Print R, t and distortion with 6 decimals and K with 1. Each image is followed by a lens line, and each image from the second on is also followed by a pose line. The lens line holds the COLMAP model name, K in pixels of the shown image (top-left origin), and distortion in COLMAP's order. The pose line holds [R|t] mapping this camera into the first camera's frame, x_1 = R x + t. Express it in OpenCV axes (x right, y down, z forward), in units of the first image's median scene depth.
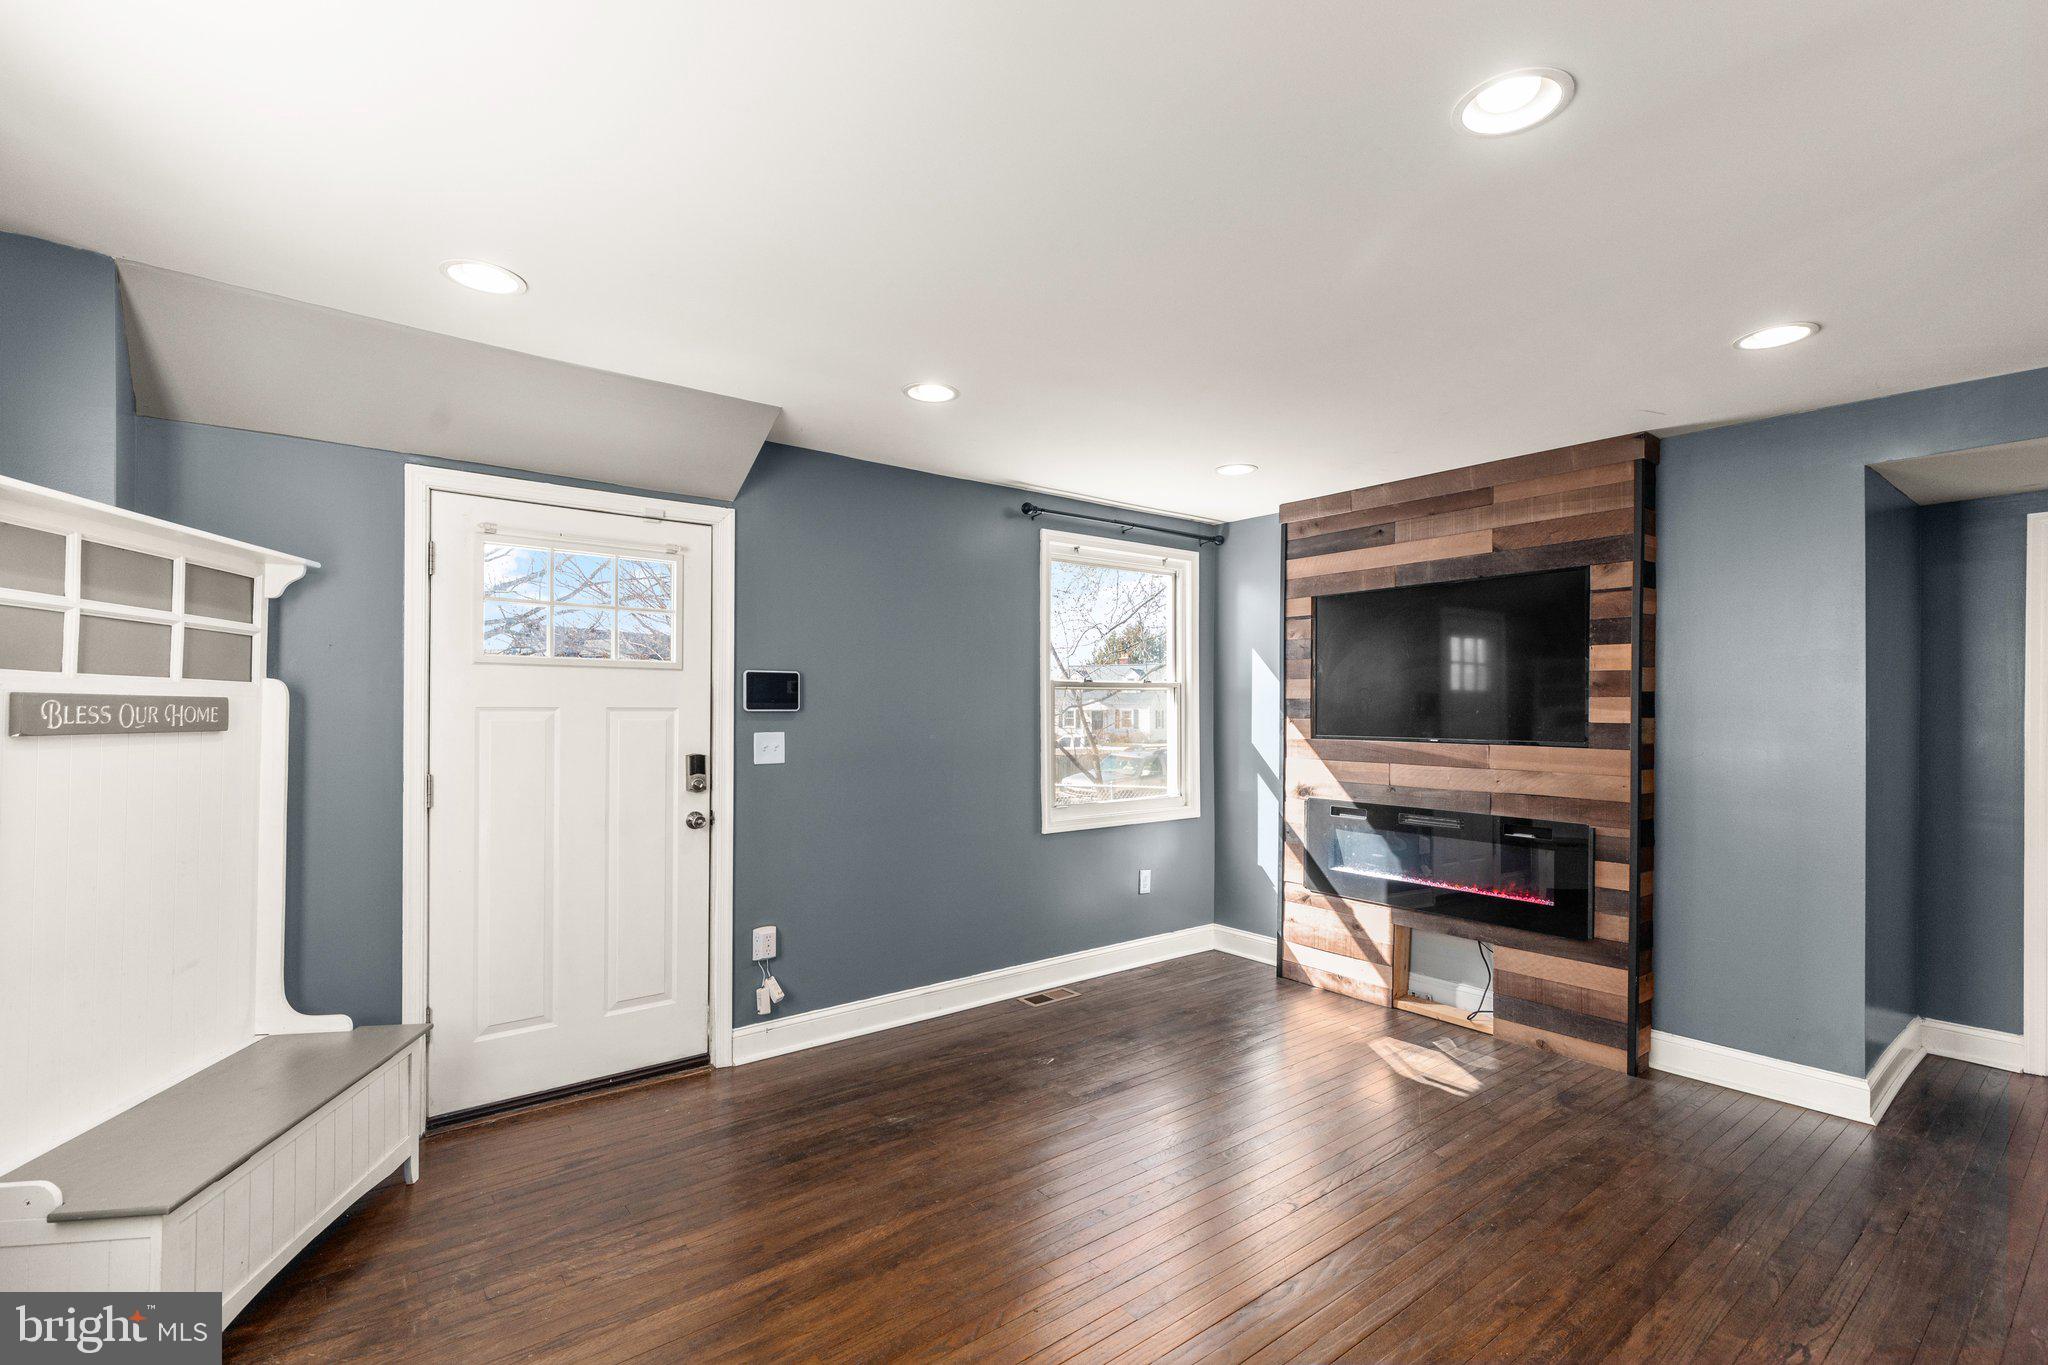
lens RADIAL K [[939.0, 0, 1021.3], [0, 939.0, 718.4], [0, 0, 1]] dist [0.002861, 0.001054]
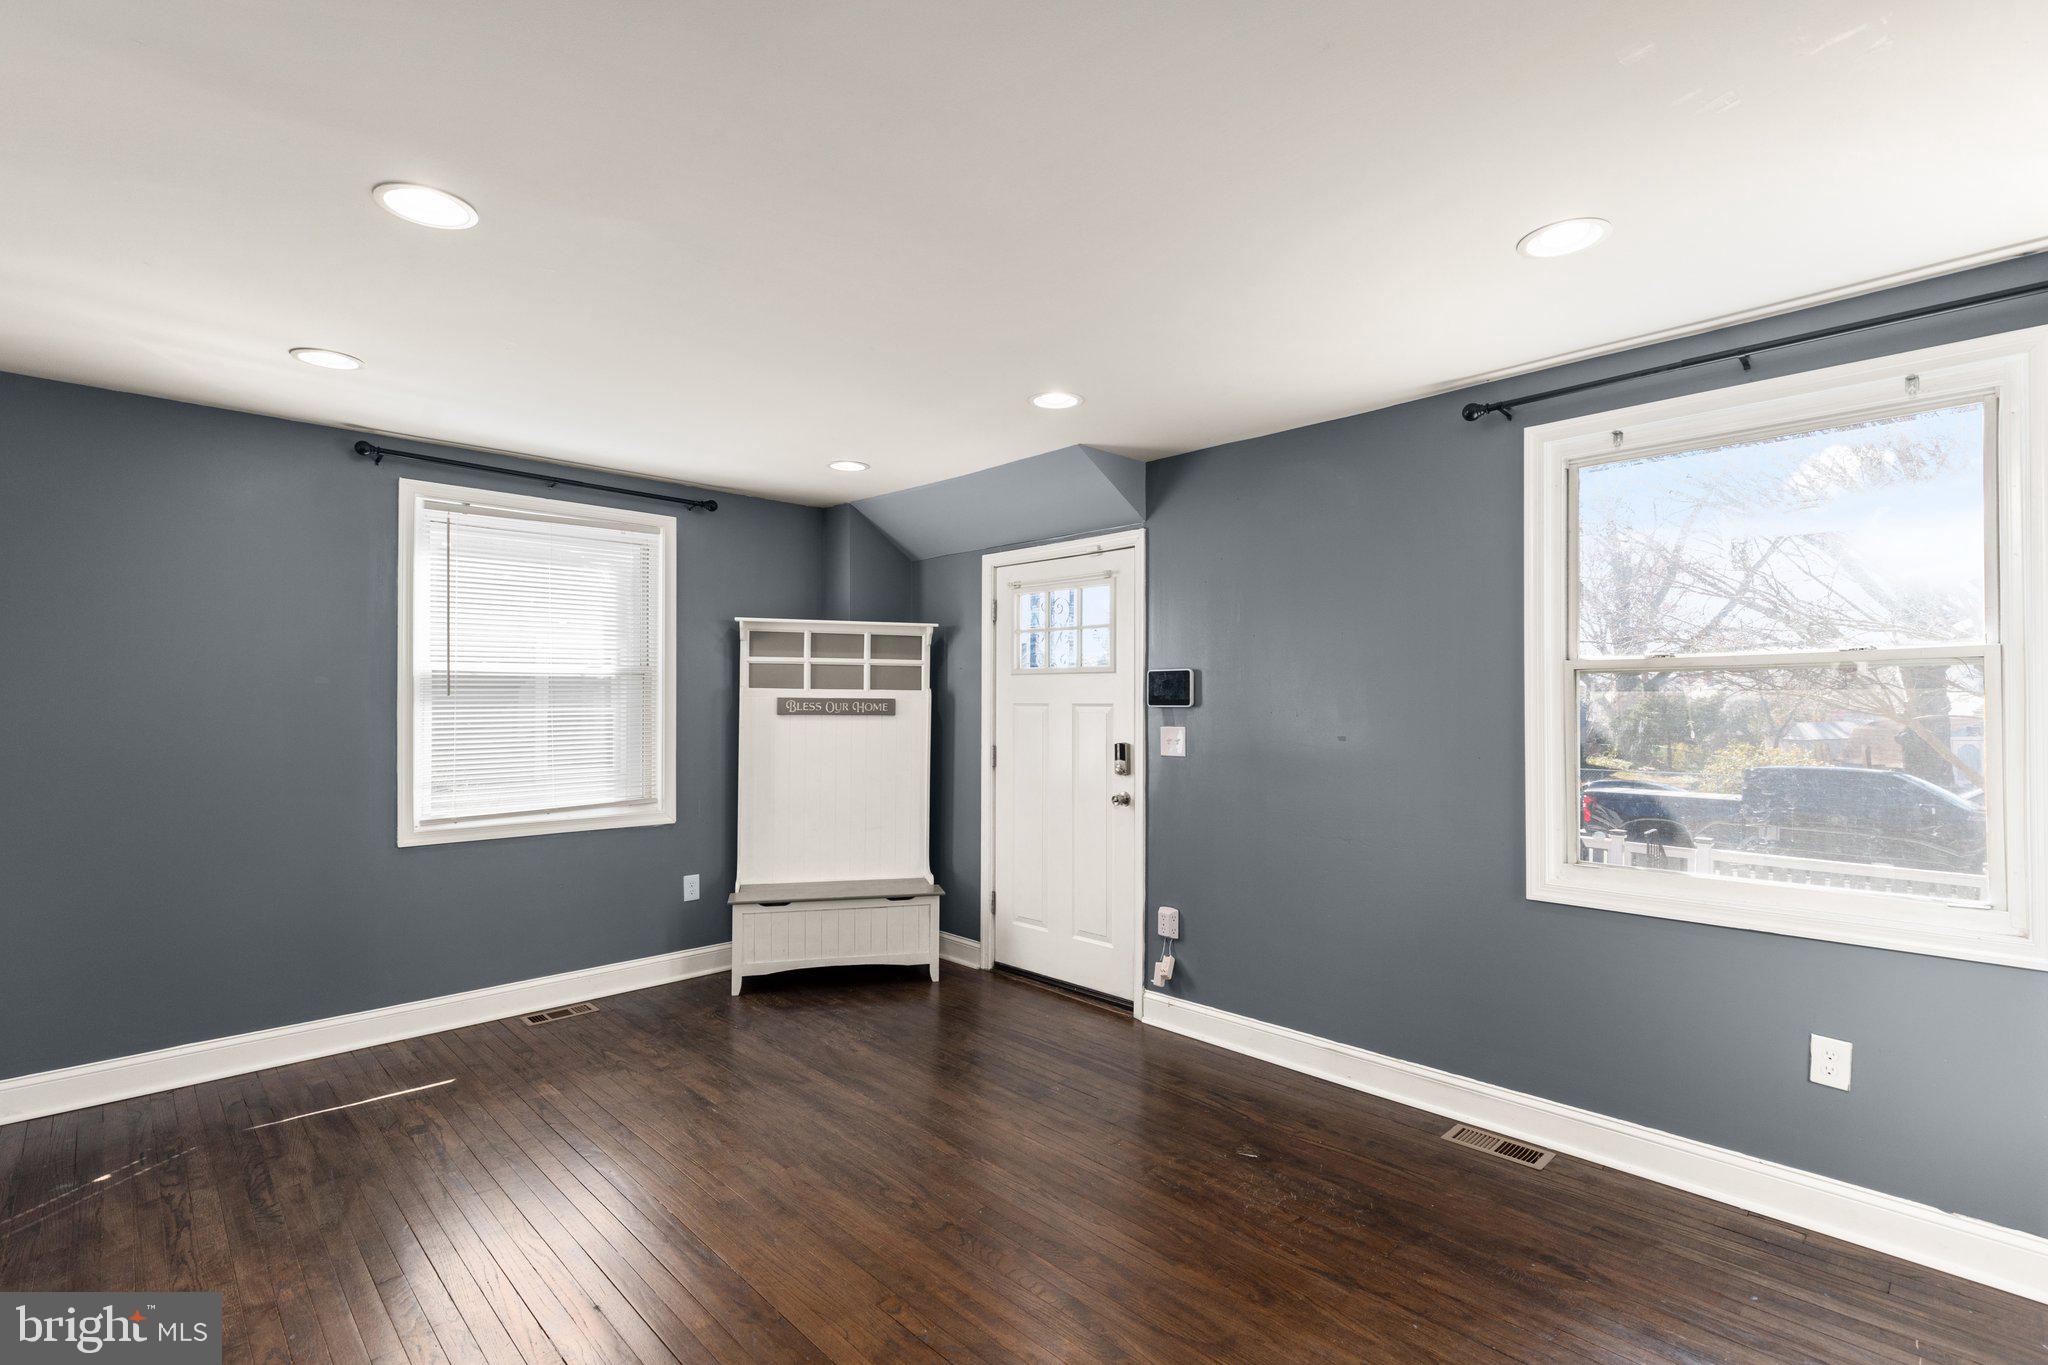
lens RADIAL K [[939.0, 0, 1021.3], [0, 939.0, 718.4], [0, 0, 1]] dist [0.002861, 0.001054]
pose [[0.084333, 0.006942, -0.996413, 0.879222], [-0.015645, 0.999862, 0.005642, 0.002961], [0.996315, 0.015113, 0.084430, 0.830724]]
